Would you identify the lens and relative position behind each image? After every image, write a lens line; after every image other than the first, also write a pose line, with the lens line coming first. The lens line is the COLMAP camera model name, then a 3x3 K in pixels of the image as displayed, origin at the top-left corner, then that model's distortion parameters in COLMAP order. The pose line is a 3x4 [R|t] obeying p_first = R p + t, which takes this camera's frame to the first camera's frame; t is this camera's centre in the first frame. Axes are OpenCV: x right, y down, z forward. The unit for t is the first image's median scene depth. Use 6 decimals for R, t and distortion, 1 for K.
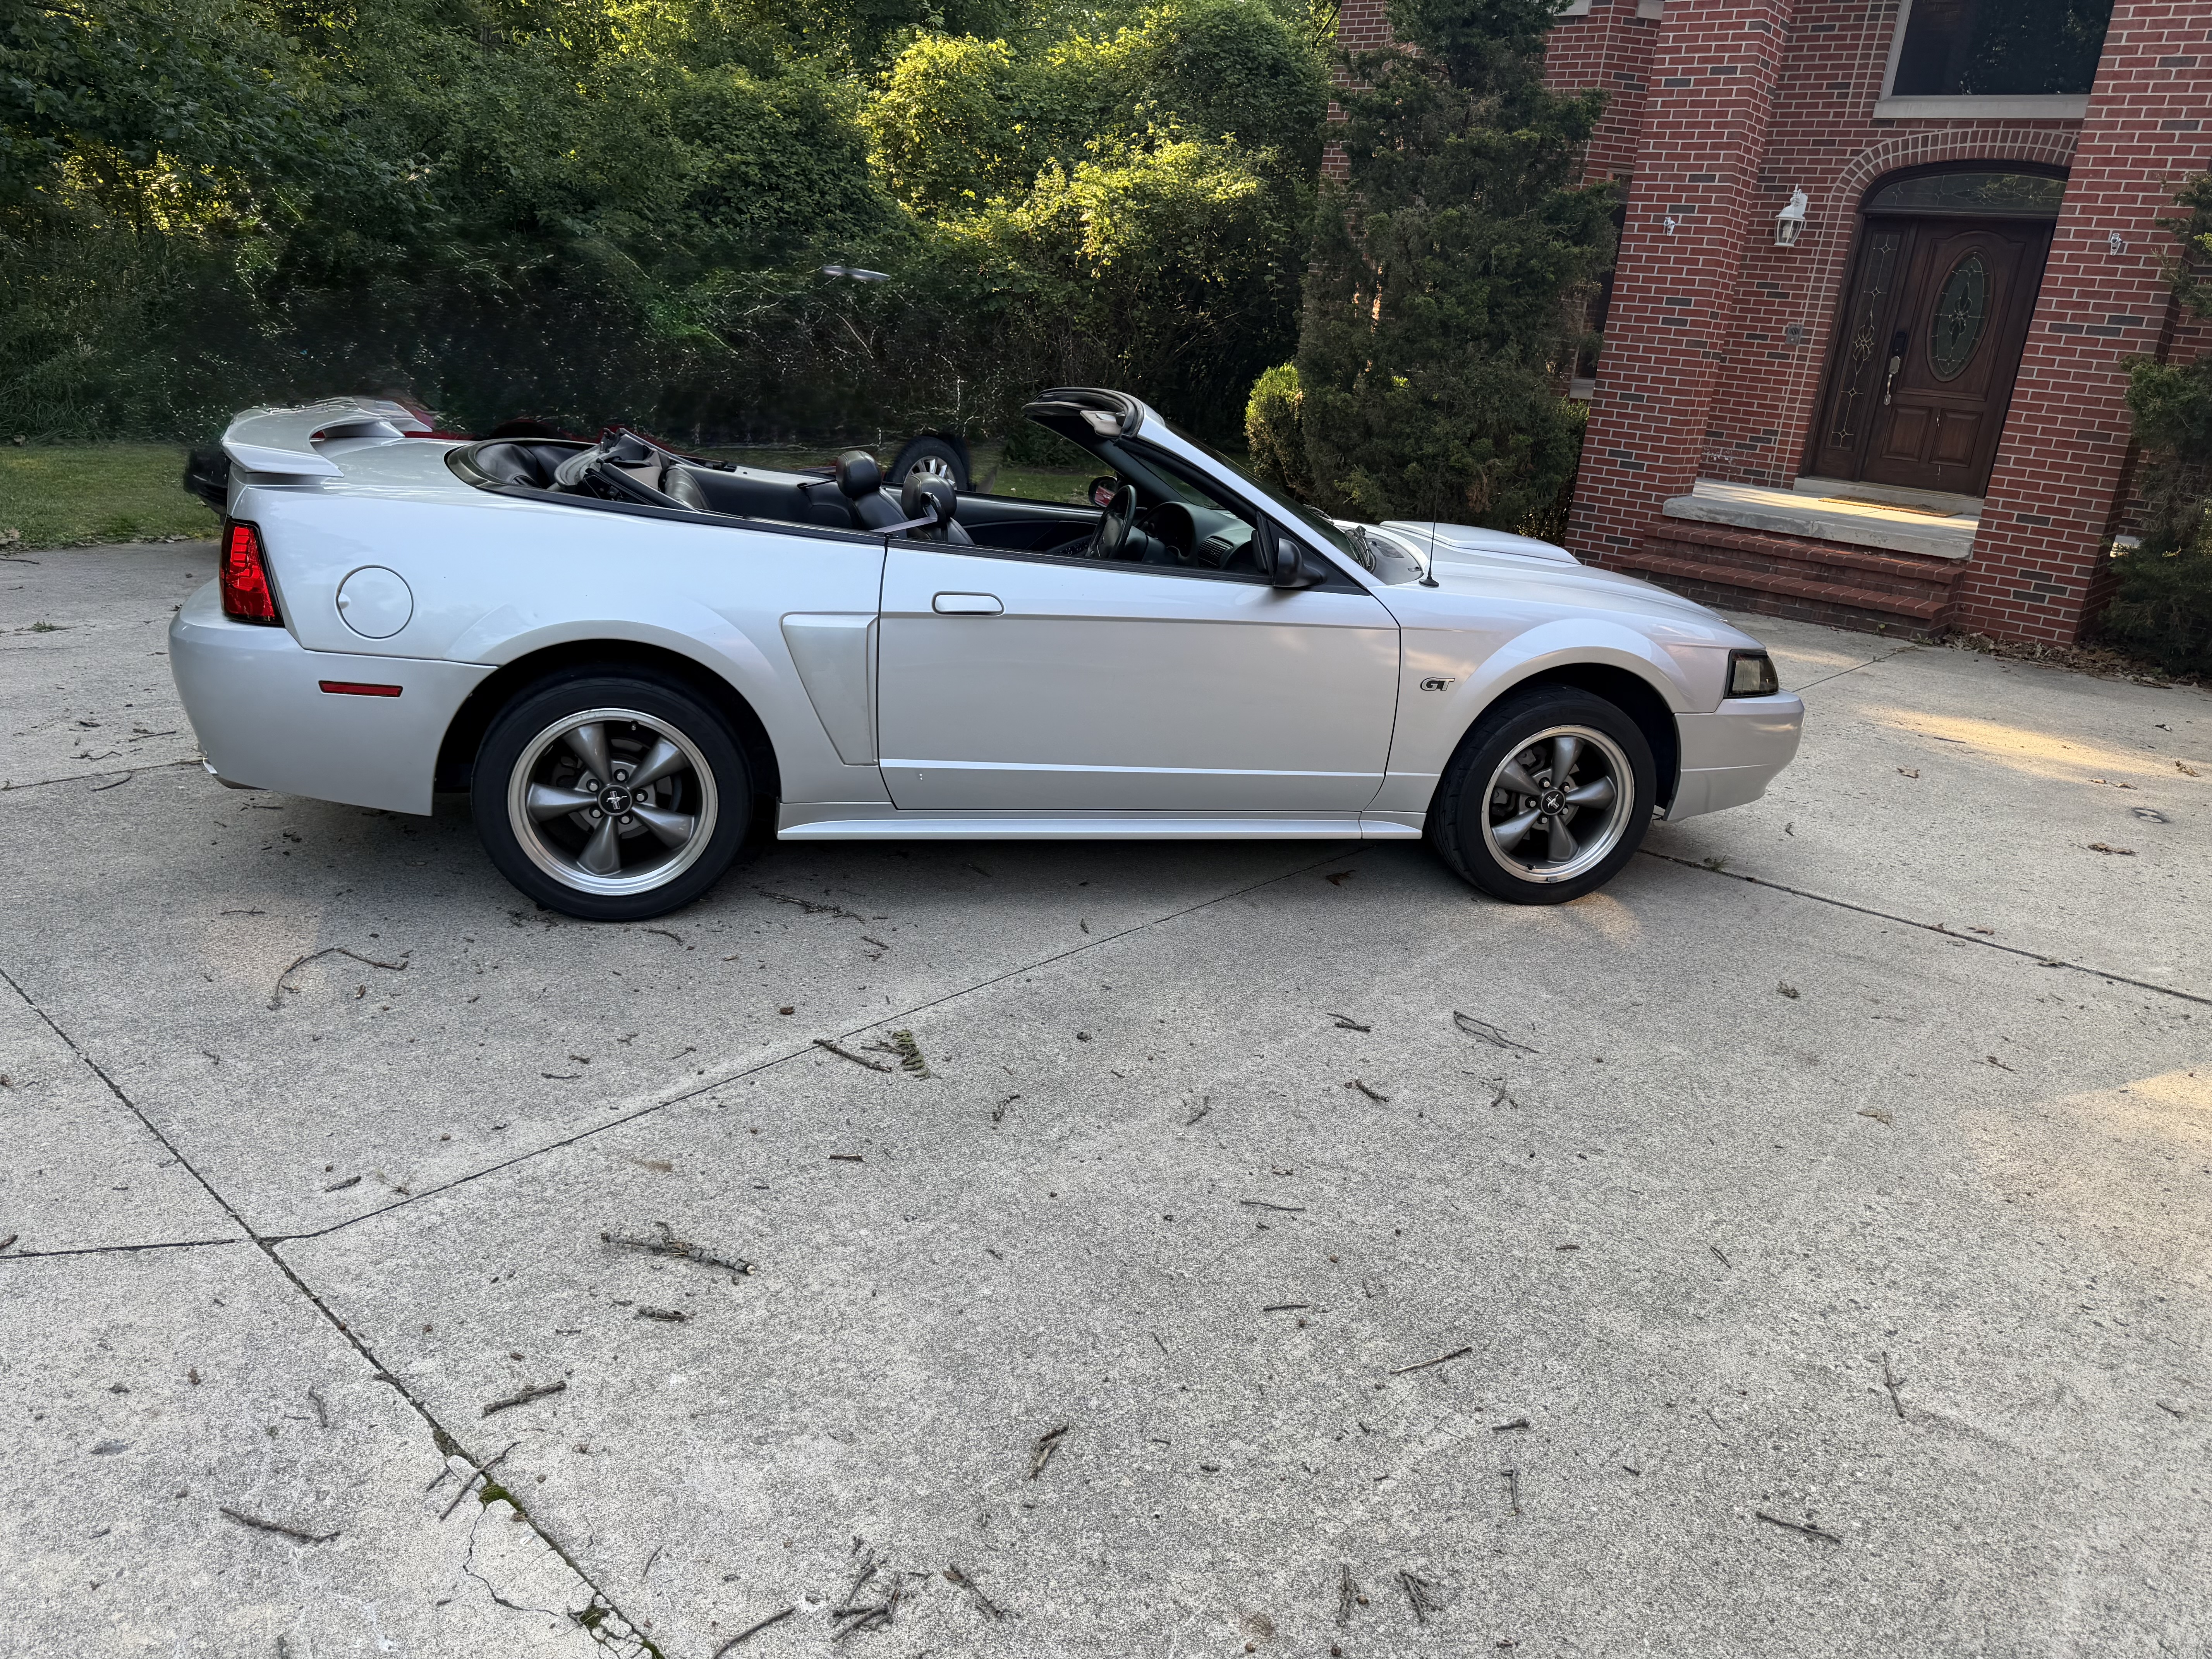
lens RADIAL K [[1561.0, 0, 1106.3], [0, 1561.0, 826.1], [0, 0, 1]] dist [0.075128, -0.115442]
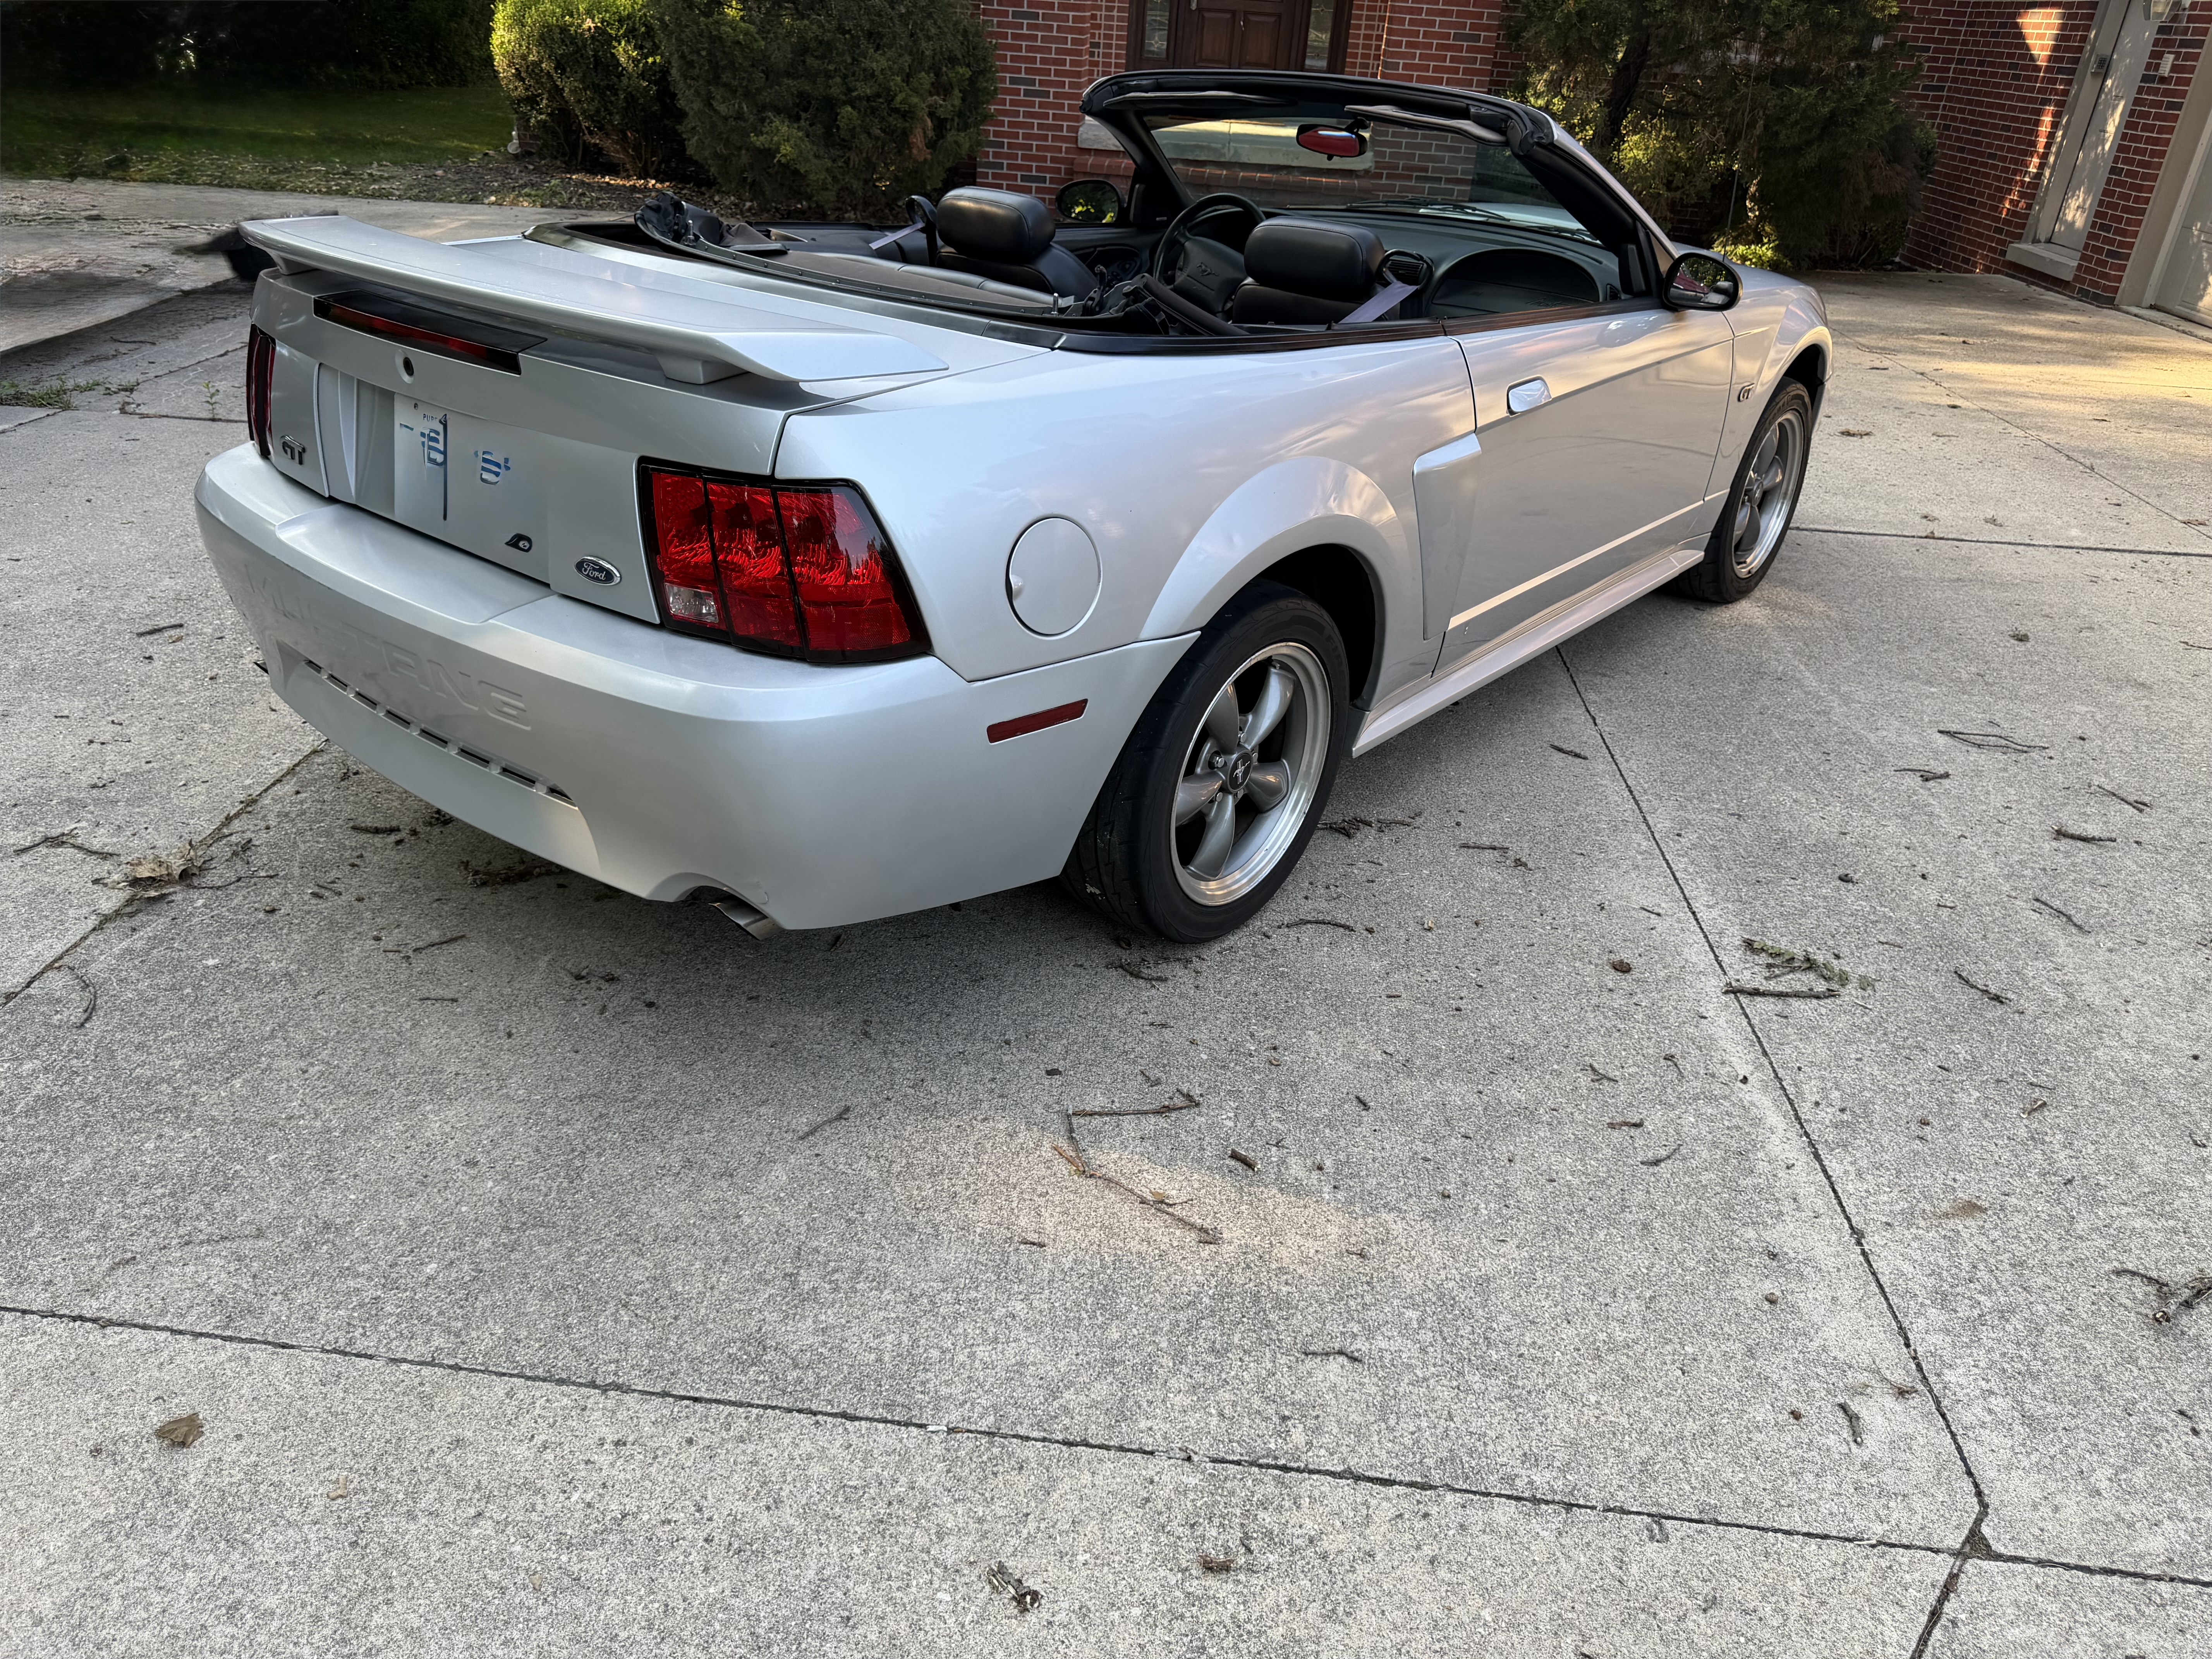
lens RADIAL K [[1561.0, 0, 1106.3], [0, 1561.0, 826.1], [0, 0, 1]] dist [0.075128, -0.115442]
pose [[0.807949, -0.305195, 0.504059, -0.792830], [0.186580, 0.943907, 0.272446, -0.215151], [-0.558934, -0.126075, 0.819572, 0.497247]]
